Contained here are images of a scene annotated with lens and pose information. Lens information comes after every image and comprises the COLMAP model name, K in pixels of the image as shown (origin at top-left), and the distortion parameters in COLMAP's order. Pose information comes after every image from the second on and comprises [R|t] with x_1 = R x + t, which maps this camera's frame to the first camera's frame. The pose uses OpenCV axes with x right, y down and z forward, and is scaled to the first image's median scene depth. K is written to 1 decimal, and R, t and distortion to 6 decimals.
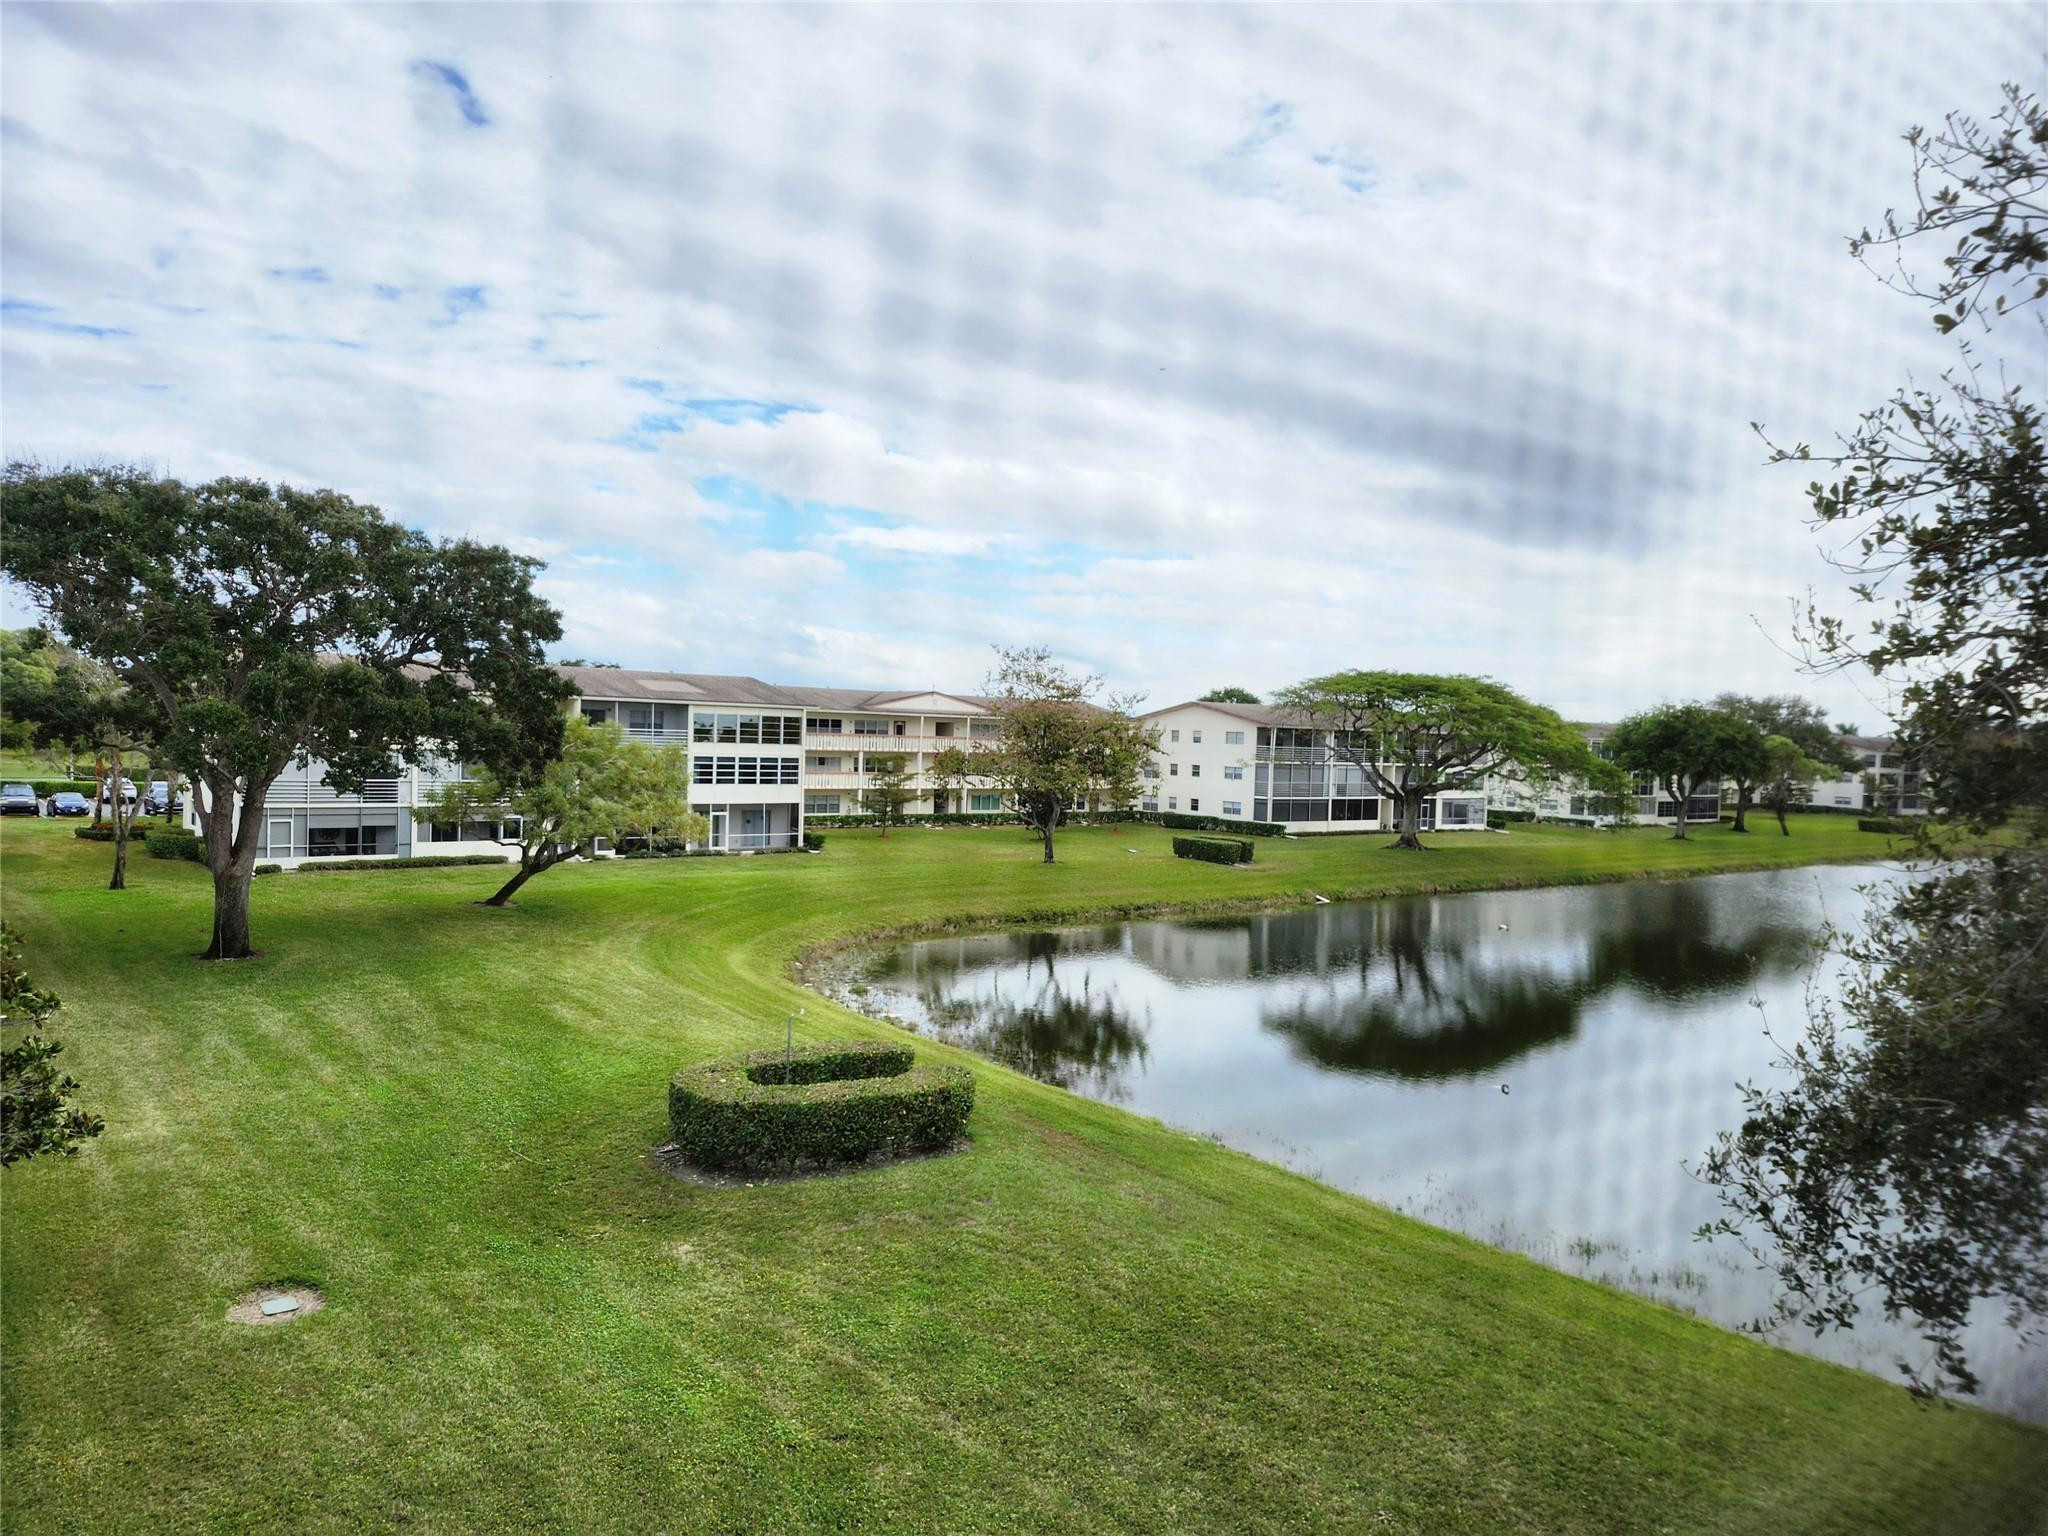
lens RADIAL K [[1407.9, 0, 1032.2], [0, 1407.9, 777.0], [0, 0, 1]] dist [0.053042, -0.057854]
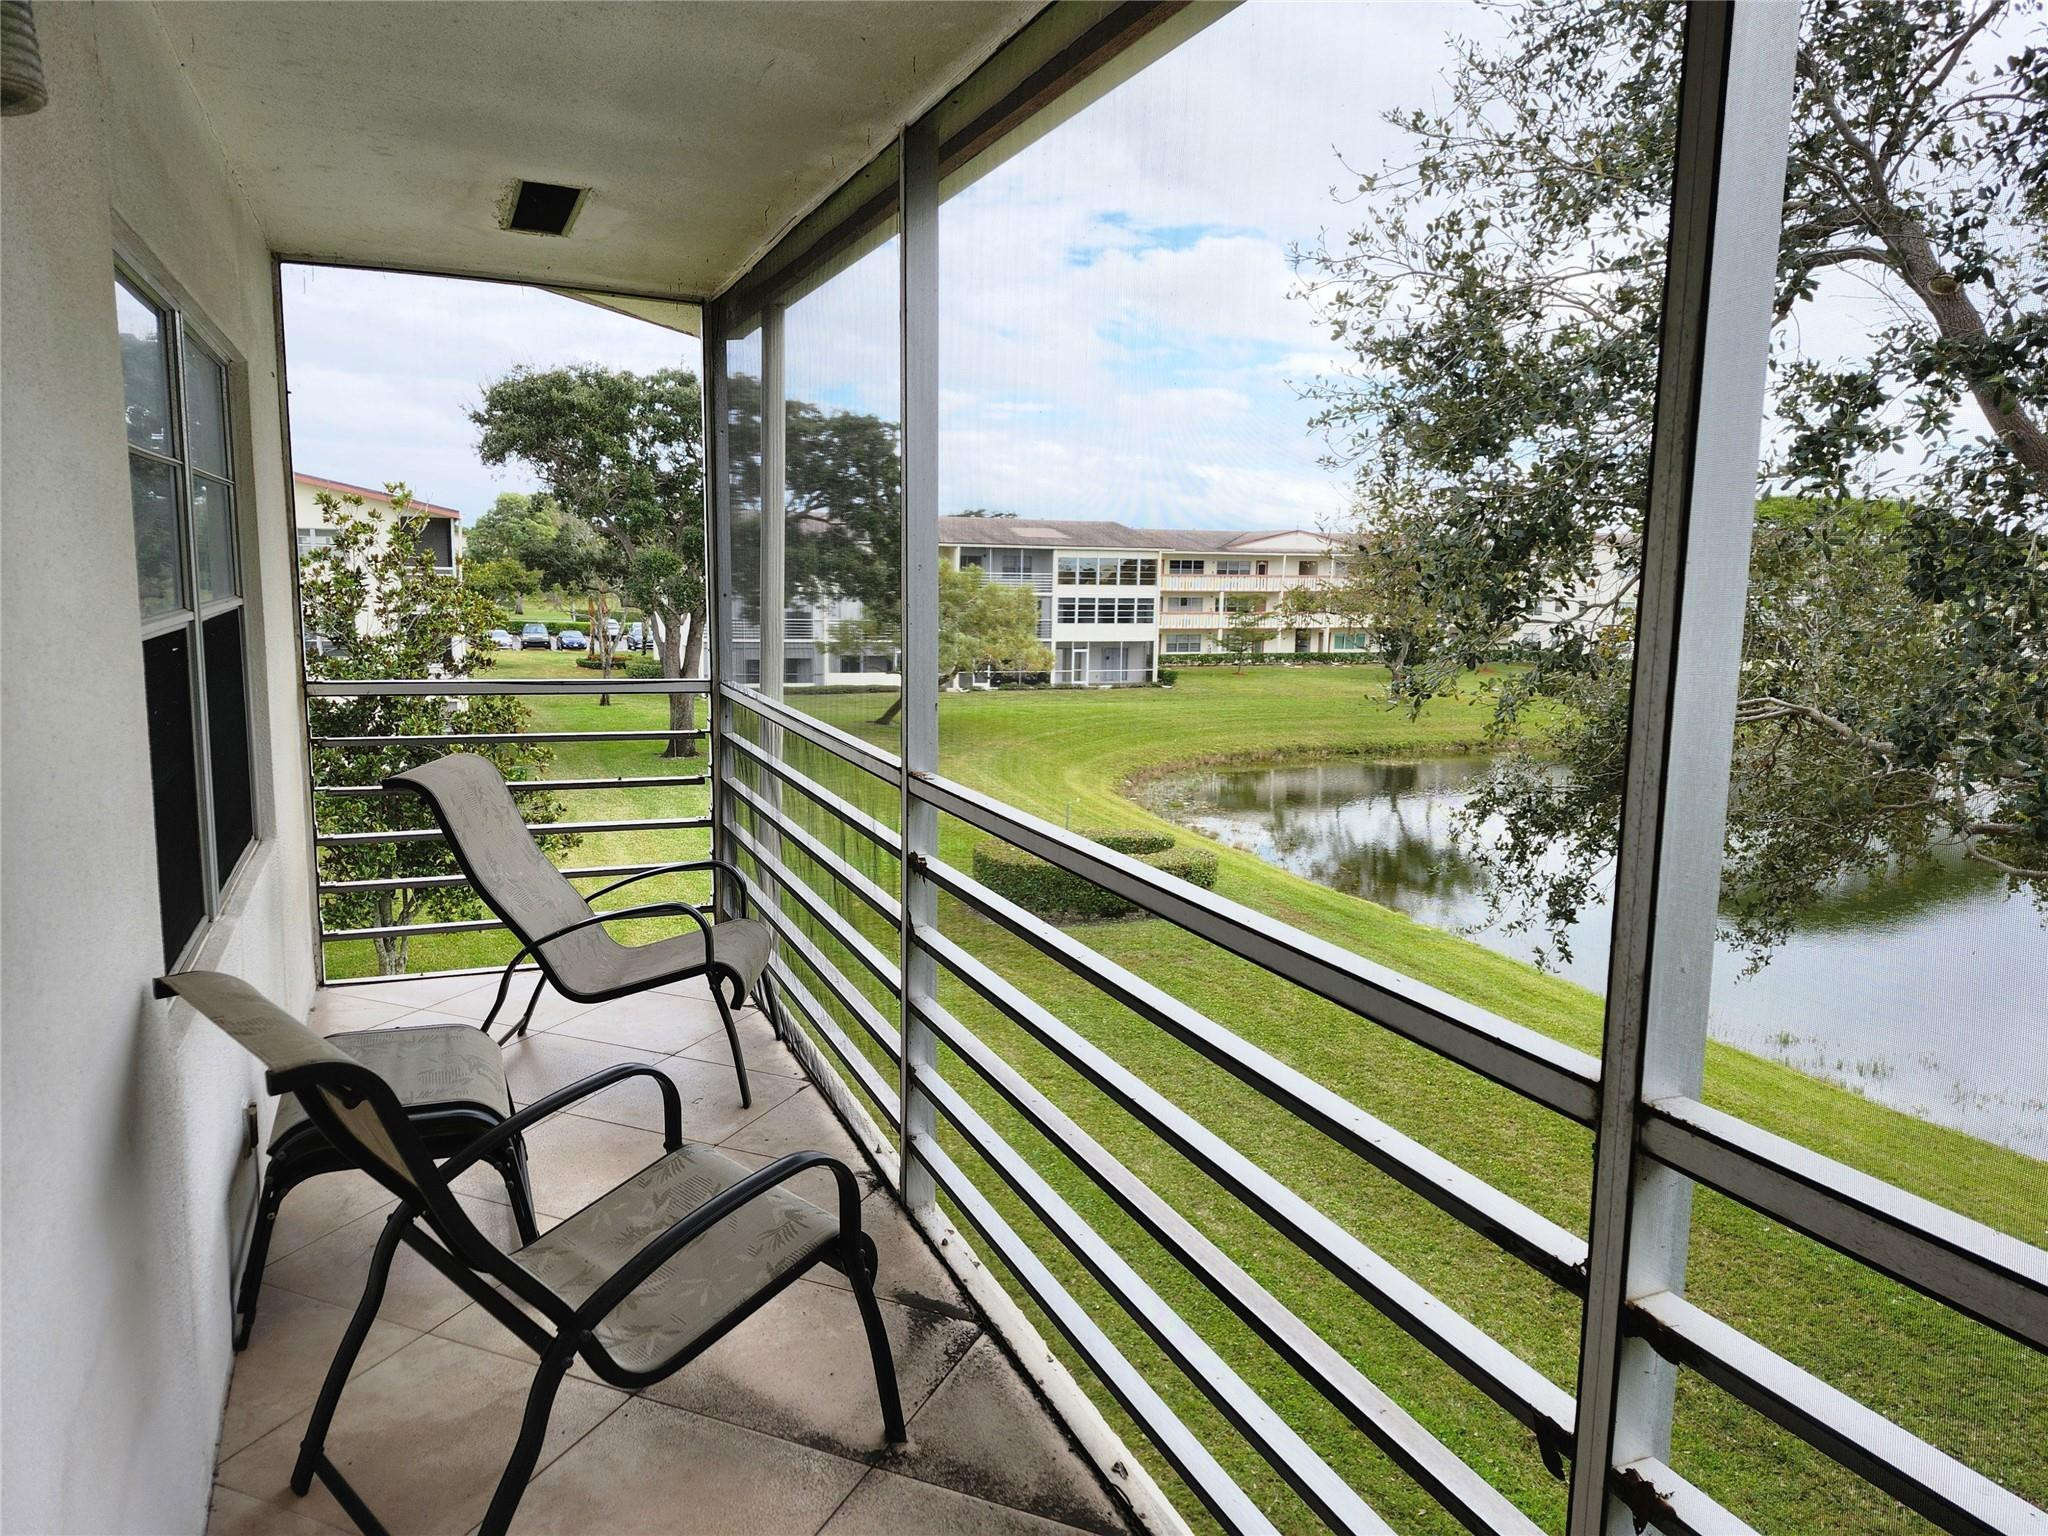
lens RADIAL K [[1429.1, 0, 972.3], [0, 1429.1, 775.5], [0, 0, 1]] dist [0.153208, 0.000239]
pose [[0.946333, 0.031591, -0.321644, 0.065519], [0.002350, 0.994512, 0.104593, 0.006802], [0.323183, -0.099736, 0.941066, -0.087073]]
